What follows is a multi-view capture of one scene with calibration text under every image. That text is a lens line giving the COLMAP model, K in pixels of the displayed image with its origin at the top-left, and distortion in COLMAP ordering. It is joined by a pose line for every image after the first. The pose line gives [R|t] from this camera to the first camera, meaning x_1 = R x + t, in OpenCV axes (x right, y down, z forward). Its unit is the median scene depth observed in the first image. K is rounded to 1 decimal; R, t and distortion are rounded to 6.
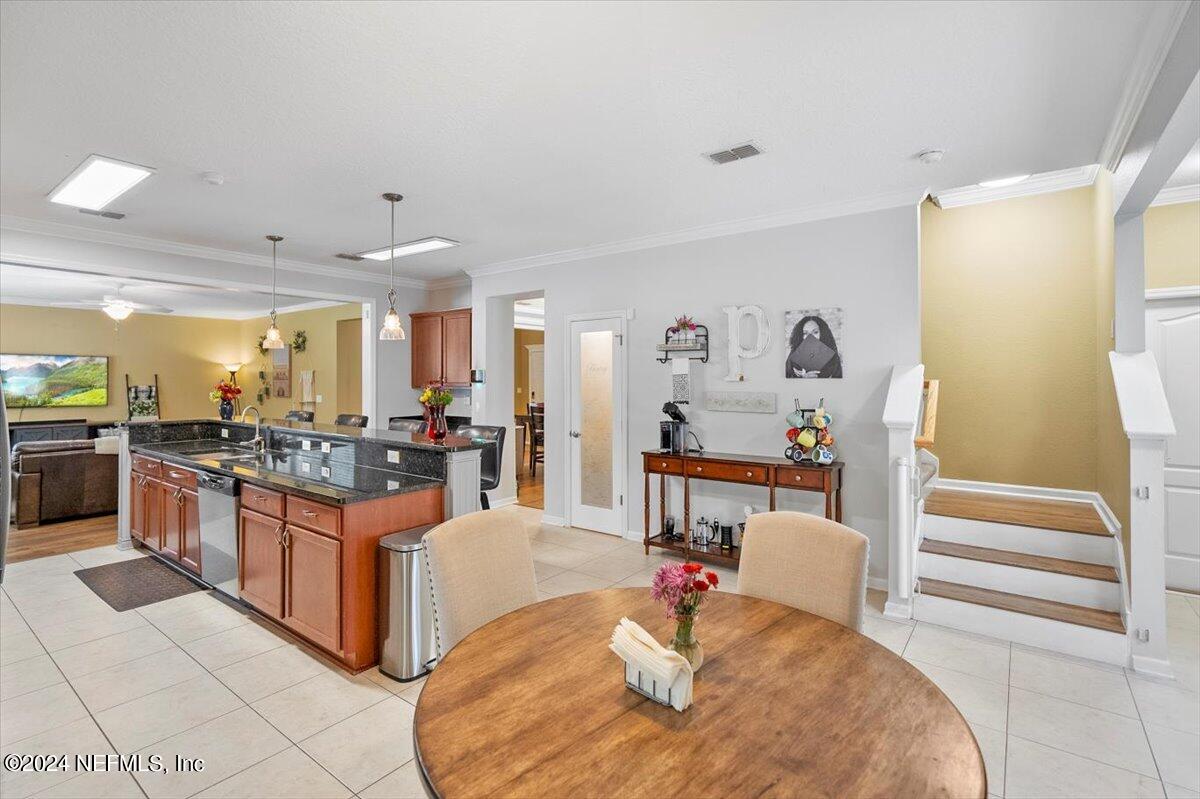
lens RADIAL K [[565.2, 0, 588.4], [0, 565.2, 373.5], [0, 0, 1]] dist [-0.002238, 0.001552]
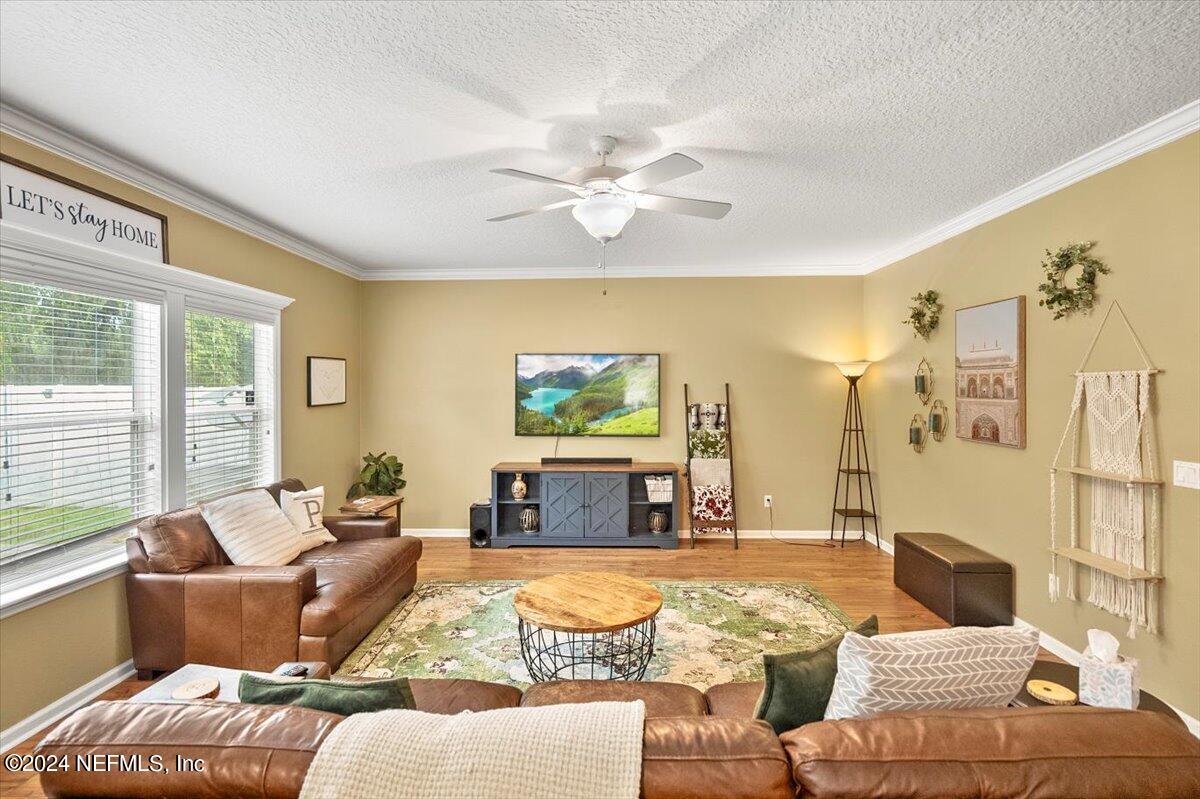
lens RADIAL K [[565.2, 0, 604.4], [0, 565.2, 384.2], [0, 0, 1]] dist [-0.002238, 0.001552]
pose [[0.604302, -0.000931, -0.796755, -0.463840], [0.007516, 0.999961, 0.004532, -0.001528], [0.796720, -0.008727, 0.604285, 0.667215]]
